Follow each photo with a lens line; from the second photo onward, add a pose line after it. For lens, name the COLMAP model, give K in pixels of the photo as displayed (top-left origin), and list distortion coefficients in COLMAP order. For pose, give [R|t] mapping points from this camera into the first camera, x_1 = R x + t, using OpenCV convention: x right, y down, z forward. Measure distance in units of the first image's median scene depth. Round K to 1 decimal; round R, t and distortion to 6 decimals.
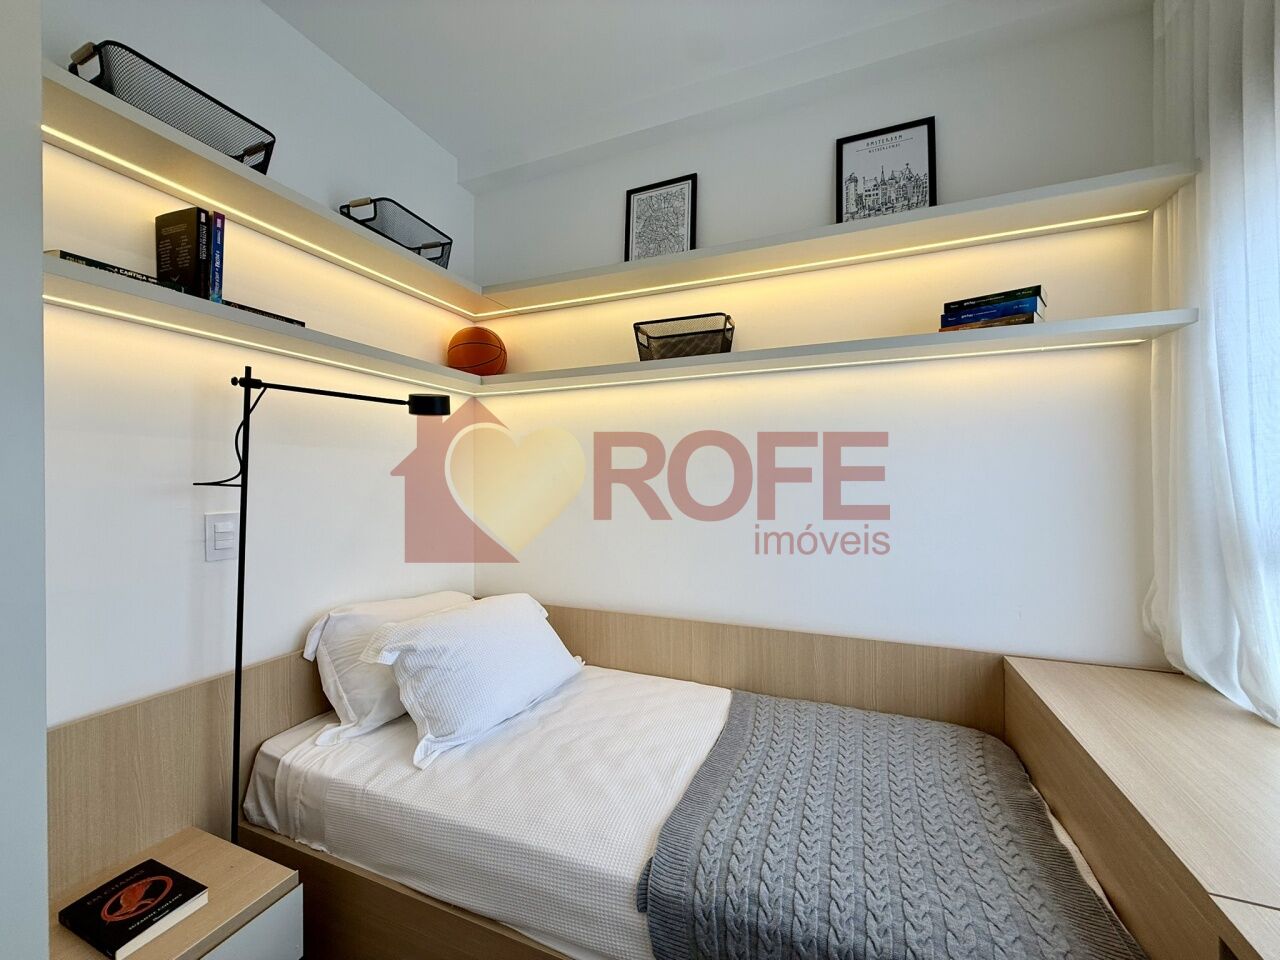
lens RADIAL K [[511.1, 0, 636.1], [0, 511.1, 479.8], [0, 0, 1]] dist [0.000975, 0.000179]
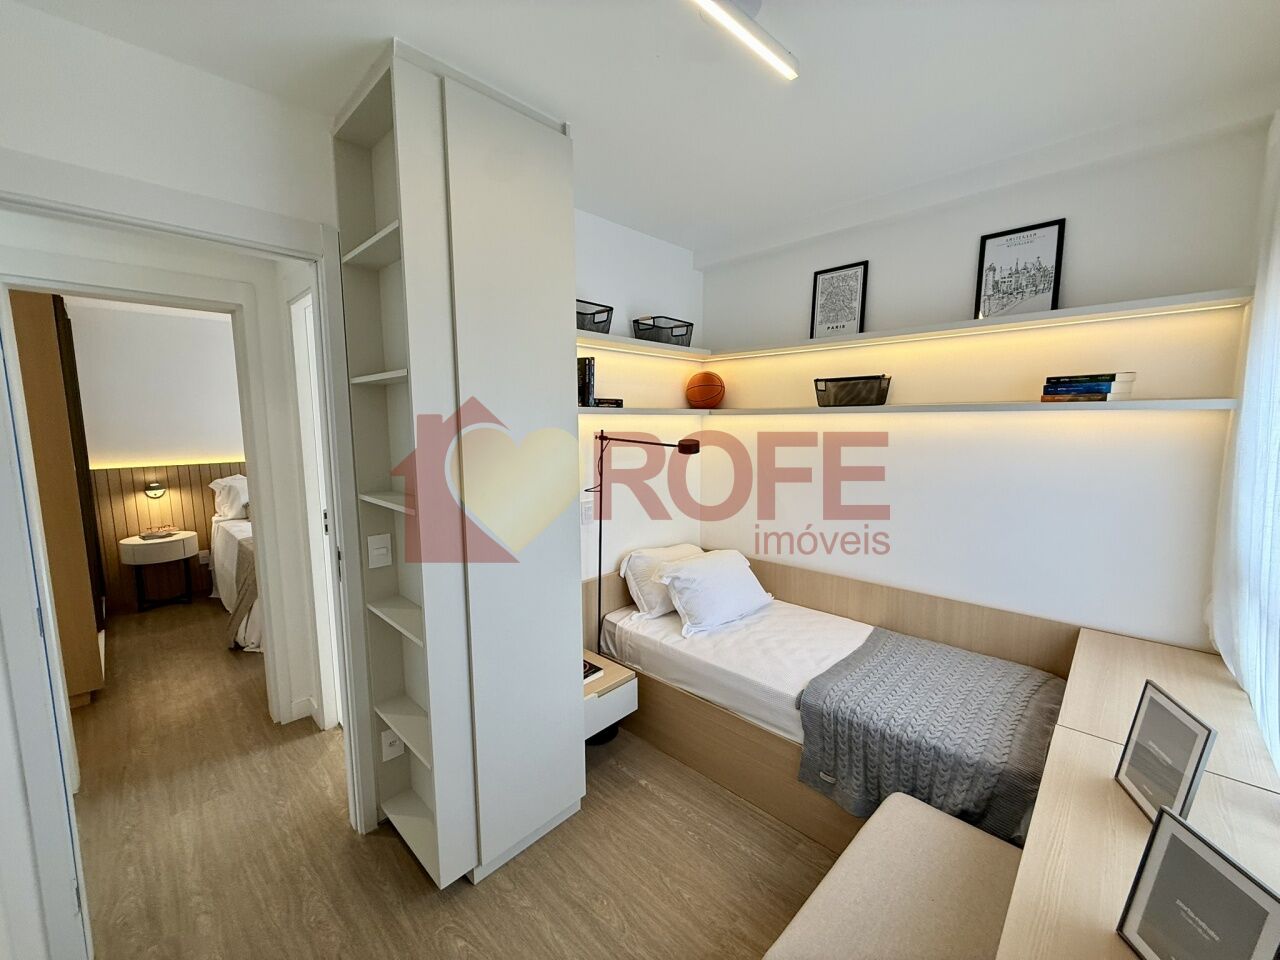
lens RADIAL K [[511.1, 0, 636.1], [0, 511.1, 479.8], [0, 0, 1]] dist [0.000975, 0.000179]
pose [[0.931601, 0.038444, -0.361443, 0.075151], [0.003185, 0.993489, 0.113881, -0.228698], [0.363468, -0.107243, 0.925413, -0.719034]]
